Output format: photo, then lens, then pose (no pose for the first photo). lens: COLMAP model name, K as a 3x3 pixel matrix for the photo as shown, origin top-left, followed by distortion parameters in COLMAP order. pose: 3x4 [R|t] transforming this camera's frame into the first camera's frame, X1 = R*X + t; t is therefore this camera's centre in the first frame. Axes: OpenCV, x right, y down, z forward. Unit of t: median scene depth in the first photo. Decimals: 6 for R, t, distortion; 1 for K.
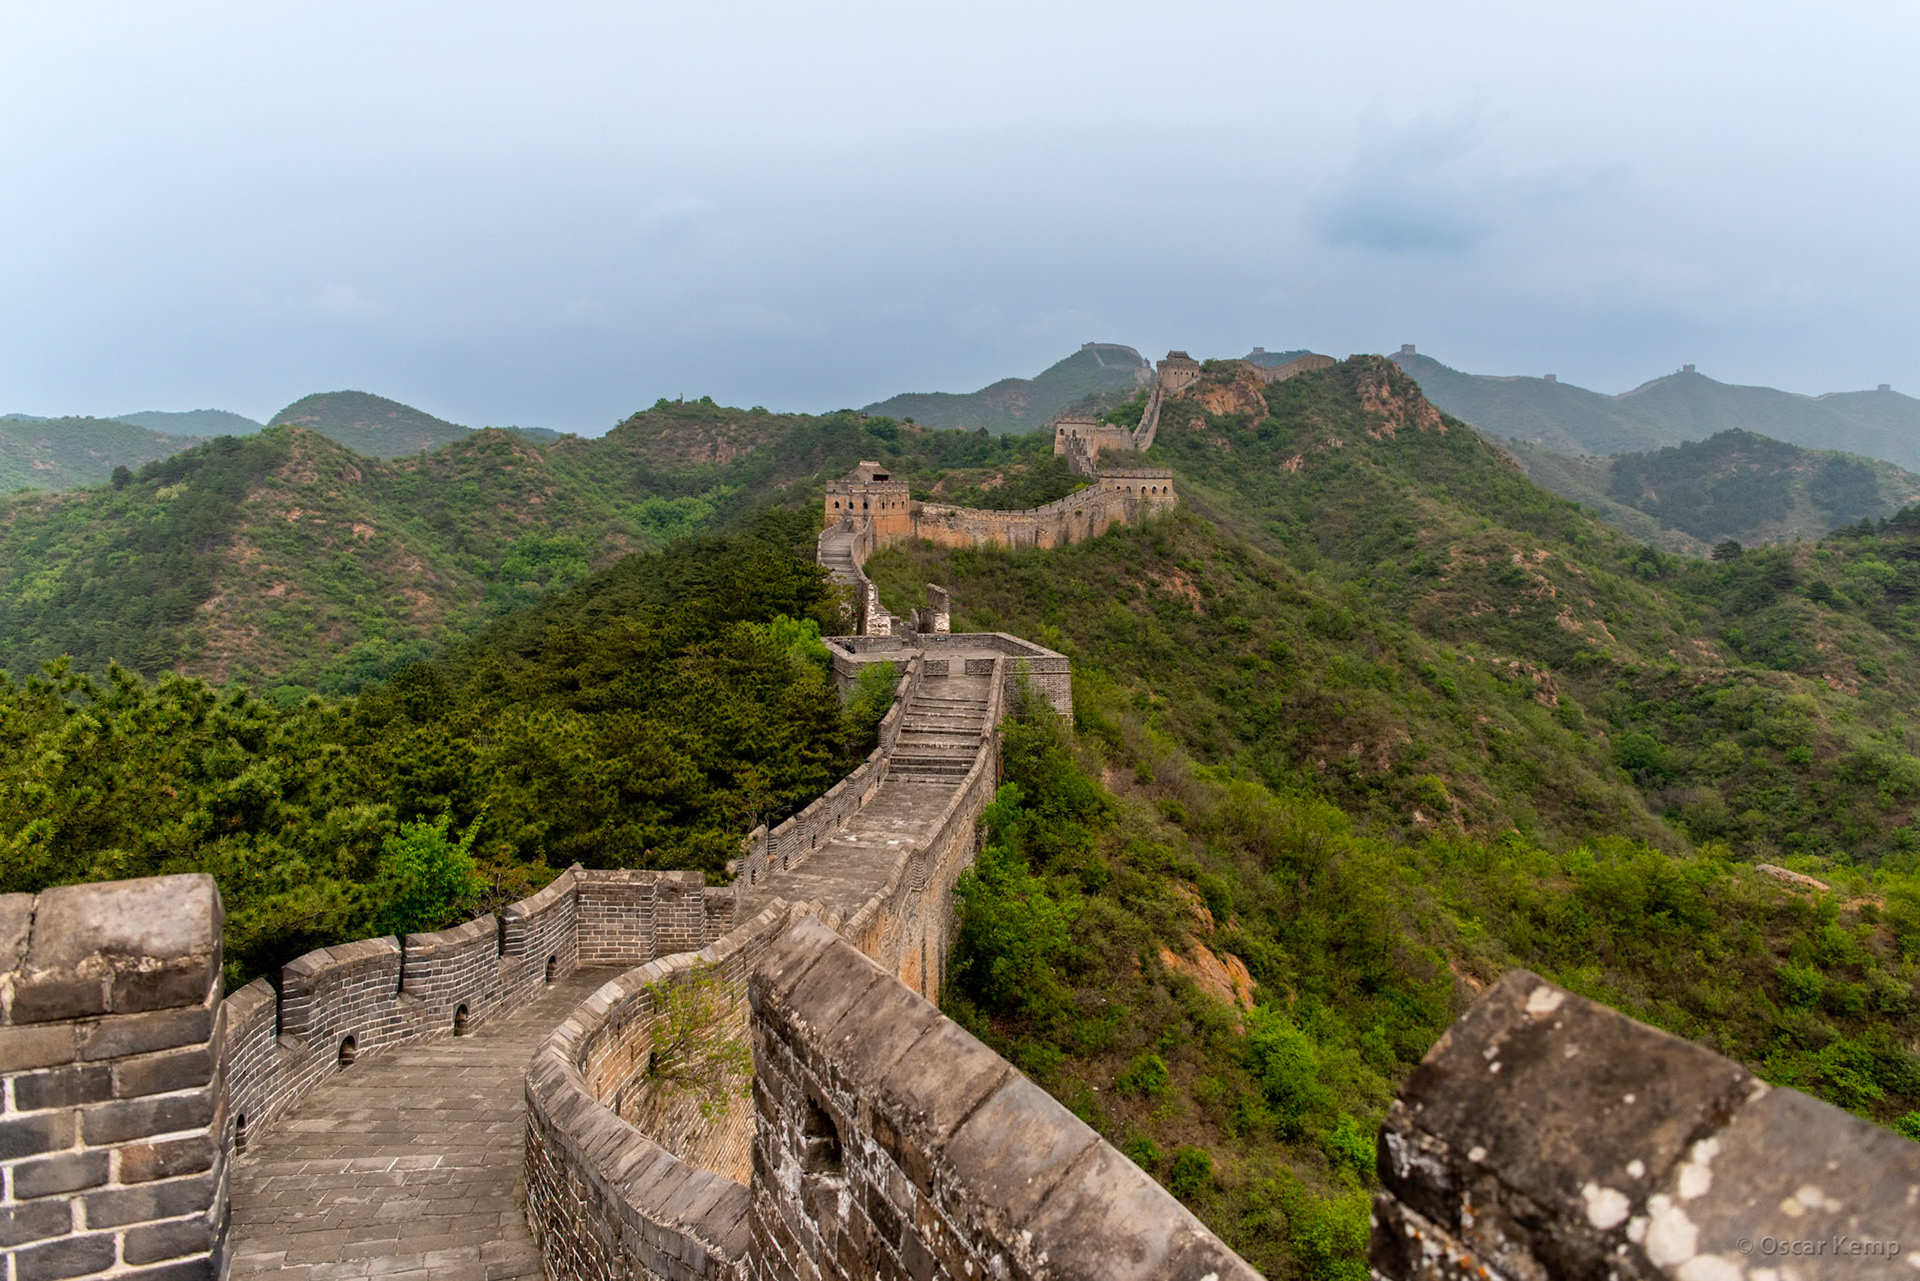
lens RADIAL K [[1566.6, 0, 960.0], [0, 1566.6, 640.5], [0, 0, 1]] dist [-0.003934, 0.003604]
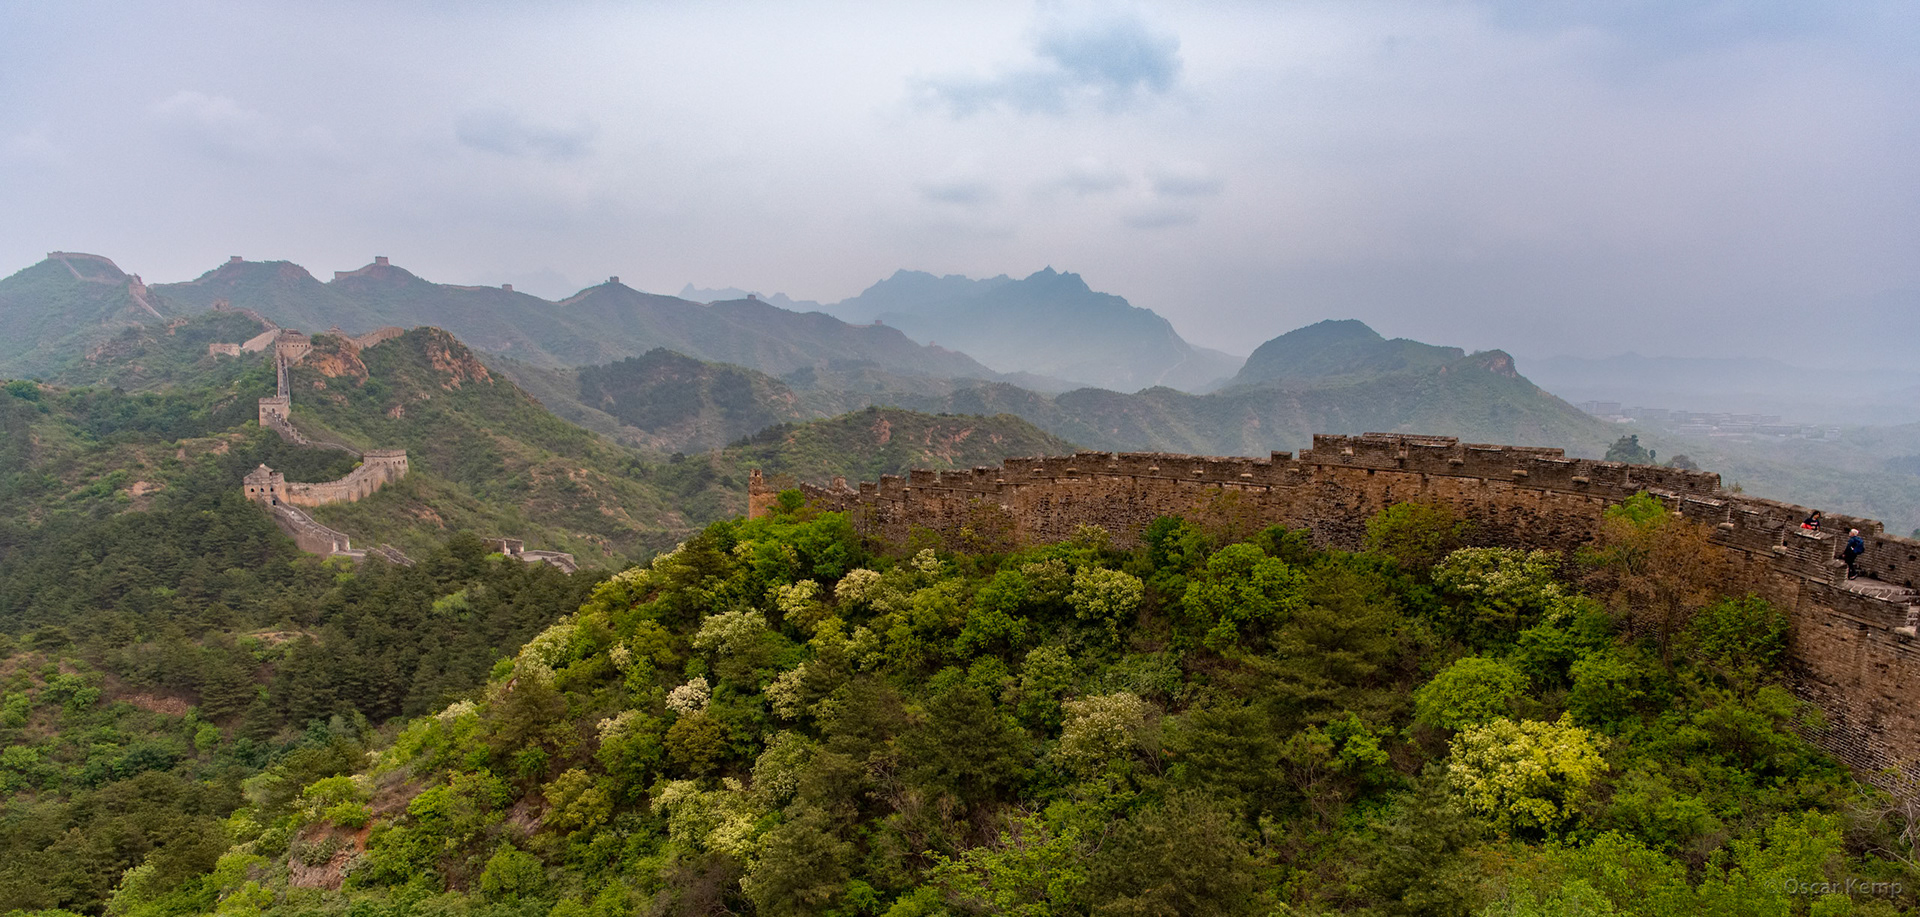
lens RADIAL K [[1668.1, 0, 960.0], [0, 1668.1, 458.5], [0, 0, 1]] dist [-0.006754, -0.005374]
pose [[0.796884, -0.074973, 0.599463, -0.349413], [0.090730, 0.995868, 0.003940, -0.033570], [-0.597281, 0.051249, 0.800393, -0.632818]]
